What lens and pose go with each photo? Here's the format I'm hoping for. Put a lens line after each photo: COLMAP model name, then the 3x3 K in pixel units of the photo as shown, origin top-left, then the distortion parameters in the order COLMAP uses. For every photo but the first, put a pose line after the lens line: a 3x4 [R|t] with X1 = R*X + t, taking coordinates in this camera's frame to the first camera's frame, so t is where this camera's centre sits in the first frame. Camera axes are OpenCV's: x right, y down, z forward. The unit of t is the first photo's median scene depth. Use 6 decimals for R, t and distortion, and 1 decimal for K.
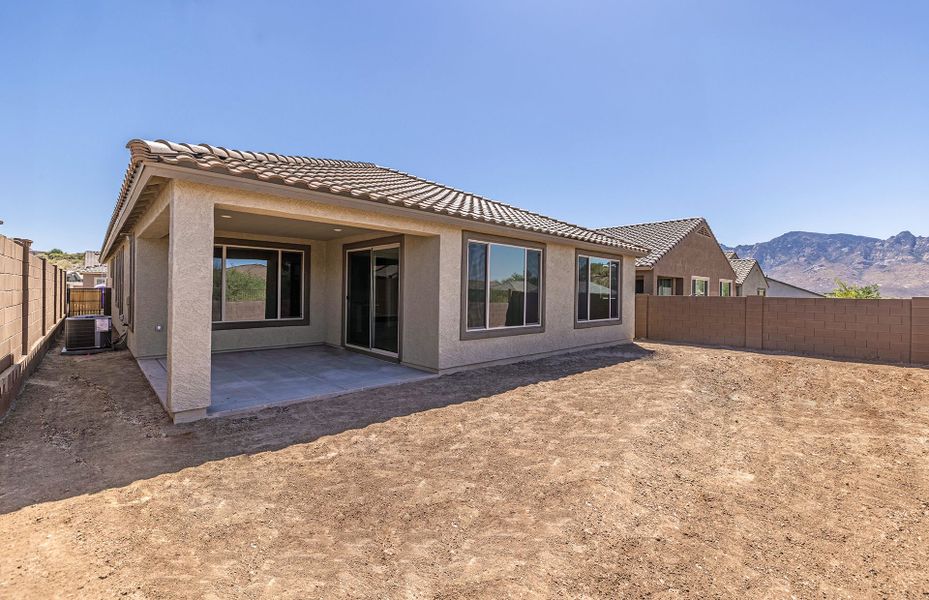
lens RADIAL K [[421.8, 0, 468.5], [0, 421.8, 293.6], [0, 0, 1]] dist [-0.000301, 0.000144]
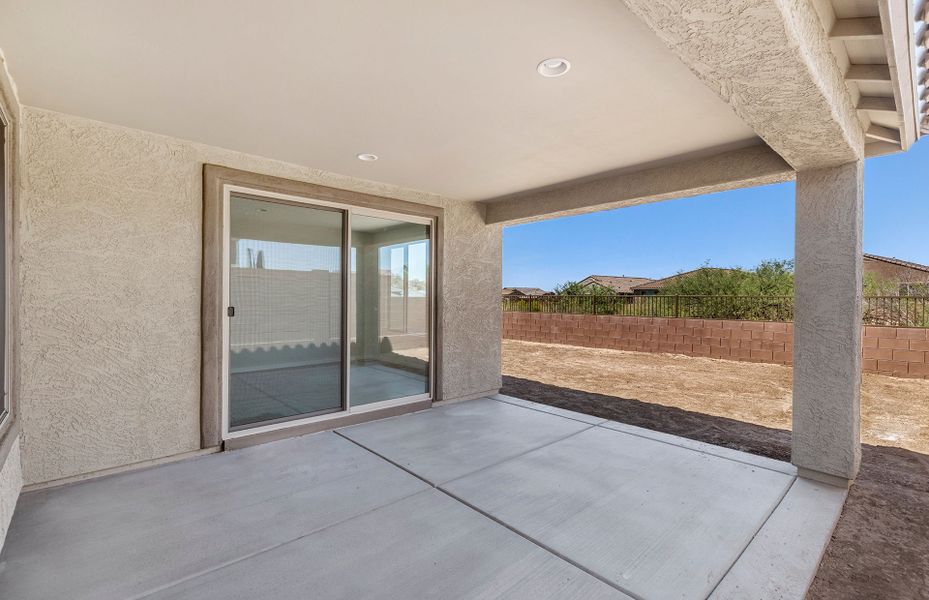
lens RADIAL K [[421.8, 0, 466.8], [0, 421.8, 301.0], [0, 0, 1]] dist [-0.000301, 0.000144]
pose [[-0.009435, -0.022399, 0.999705, -0.665298], [-0.002735, 0.999746, 0.022374, -0.008681], [-0.999952, -0.002523, -0.009493, 0.789800]]
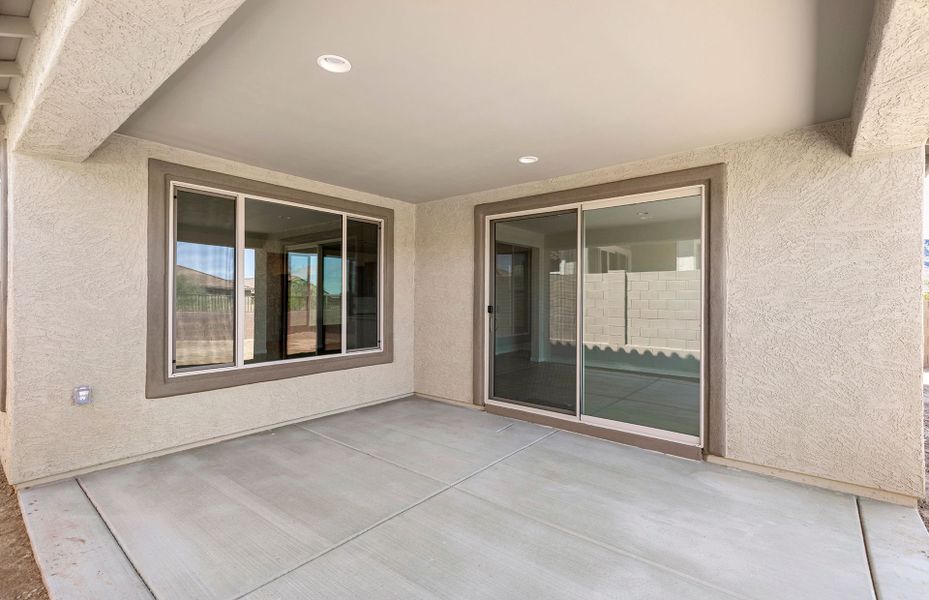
lens RADIAL K [[421.8, 0, 463.7], [0, 421.8, 297.9], [0, 0, 1]] dist [-0.000301, 0.000144]
pose [[0.988875, -0.005994, 0.148629, -0.393114], [0.006626, 0.999971, -0.003758, -0.002139], [-0.148602, 0.004701, 0.988886, 0.500544]]
